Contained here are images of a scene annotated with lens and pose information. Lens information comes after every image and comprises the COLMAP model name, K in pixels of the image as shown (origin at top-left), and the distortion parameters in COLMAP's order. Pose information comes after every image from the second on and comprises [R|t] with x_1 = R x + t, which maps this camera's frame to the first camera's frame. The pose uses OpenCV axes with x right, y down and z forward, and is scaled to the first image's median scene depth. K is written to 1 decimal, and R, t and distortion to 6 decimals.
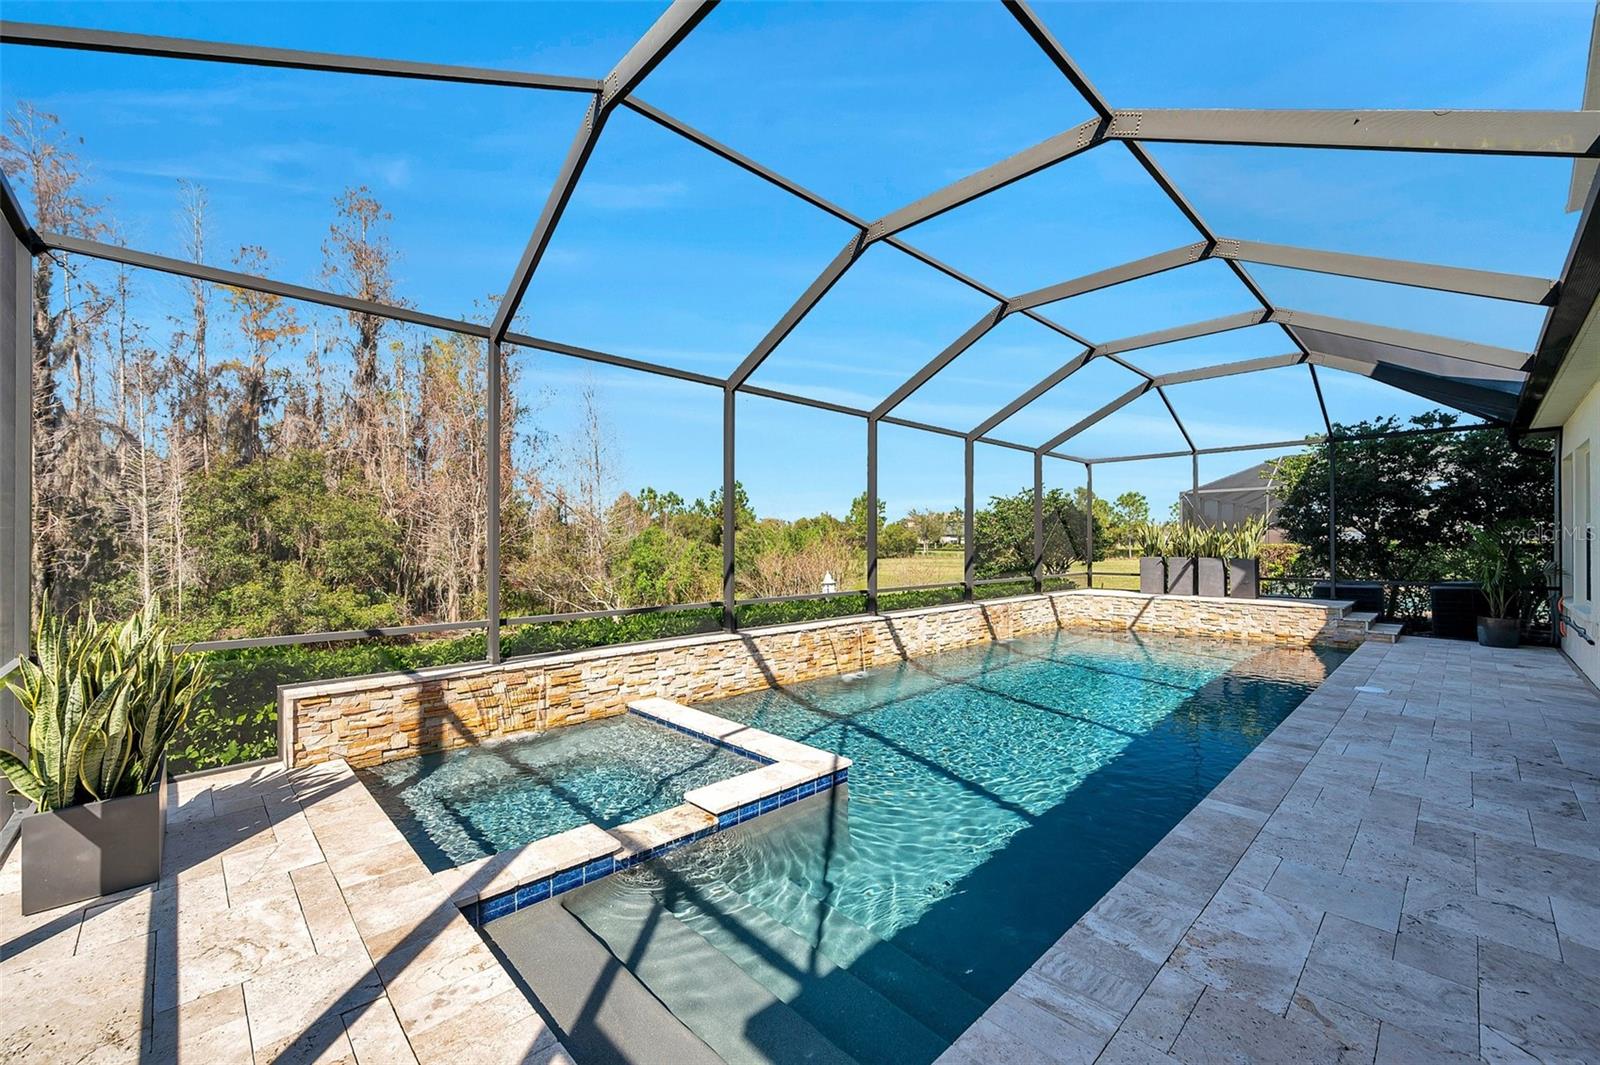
lens RADIAL K [[639.7, 0, 806.8], [0, 639.7, 556.6], [0, 0, 1]] dist [-0.000382, -0.000417]
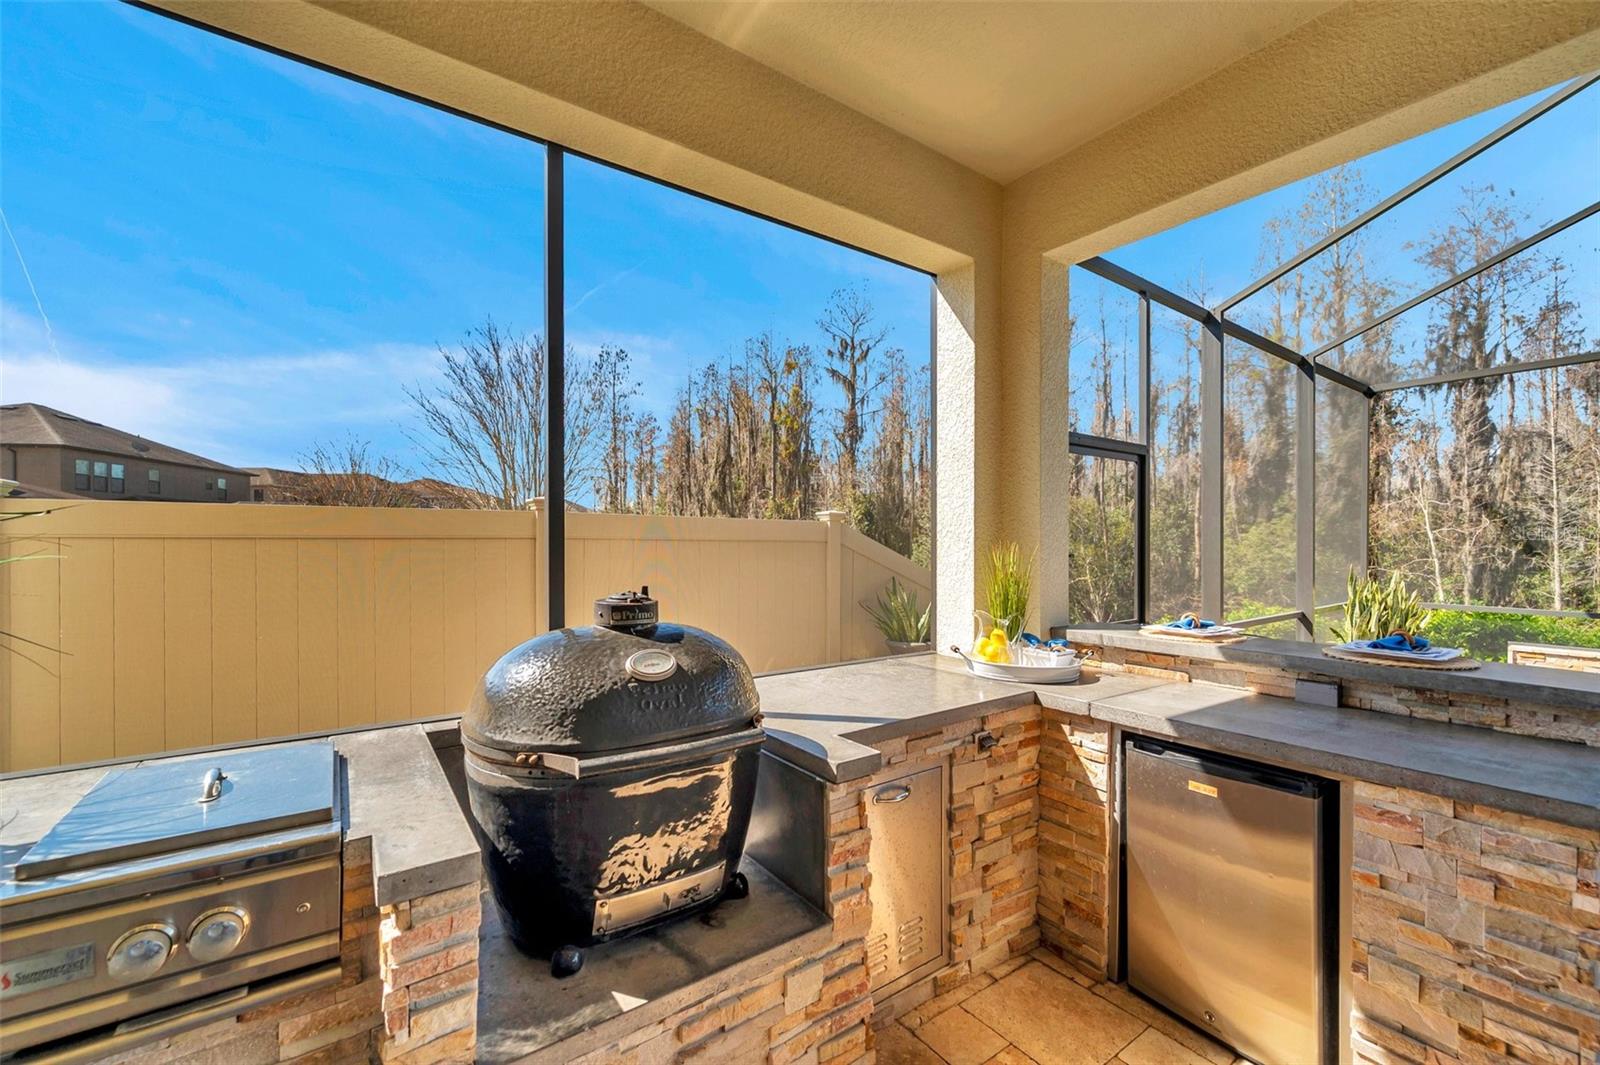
lens RADIAL K [[639.7, 0, 795.2], [0, 639.7, 544.3], [0, 0, 1]] dist [-0.000382, -0.000417]
pose [[-0.158076, 0.006113, -0.987408, 0.239728], [-0.020368, 0.999748, 0.009450, 0.000689], [0.987217, 0.021605, -0.157911, -0.103340]]
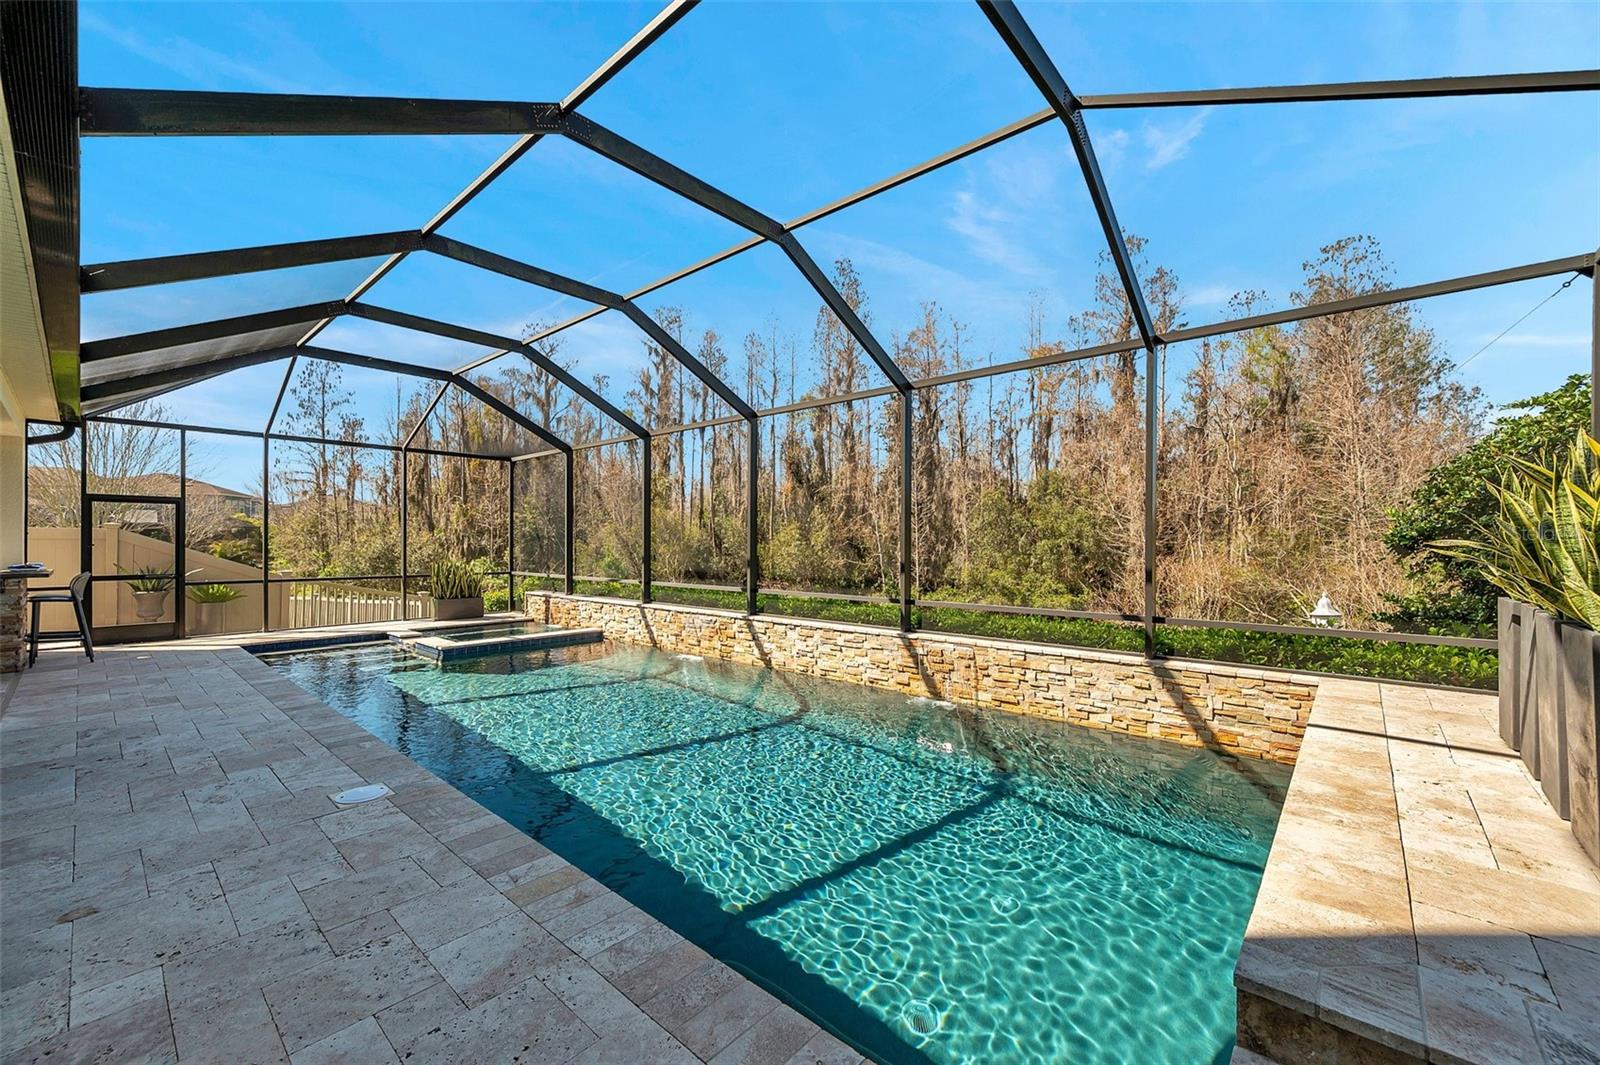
lens RADIAL K [[639.7, 0, 807.4], [0, 639.7, 534.9], [0, 0, 1]] dist [-0.000382, -0.000417]
pose [[0.089745, 0.001905, -0.995963, 0.605370], [-0.014222, 0.999899, 0.000631, -0.017961], [0.995863, 0.014108, 0.089763, 0.547185]]
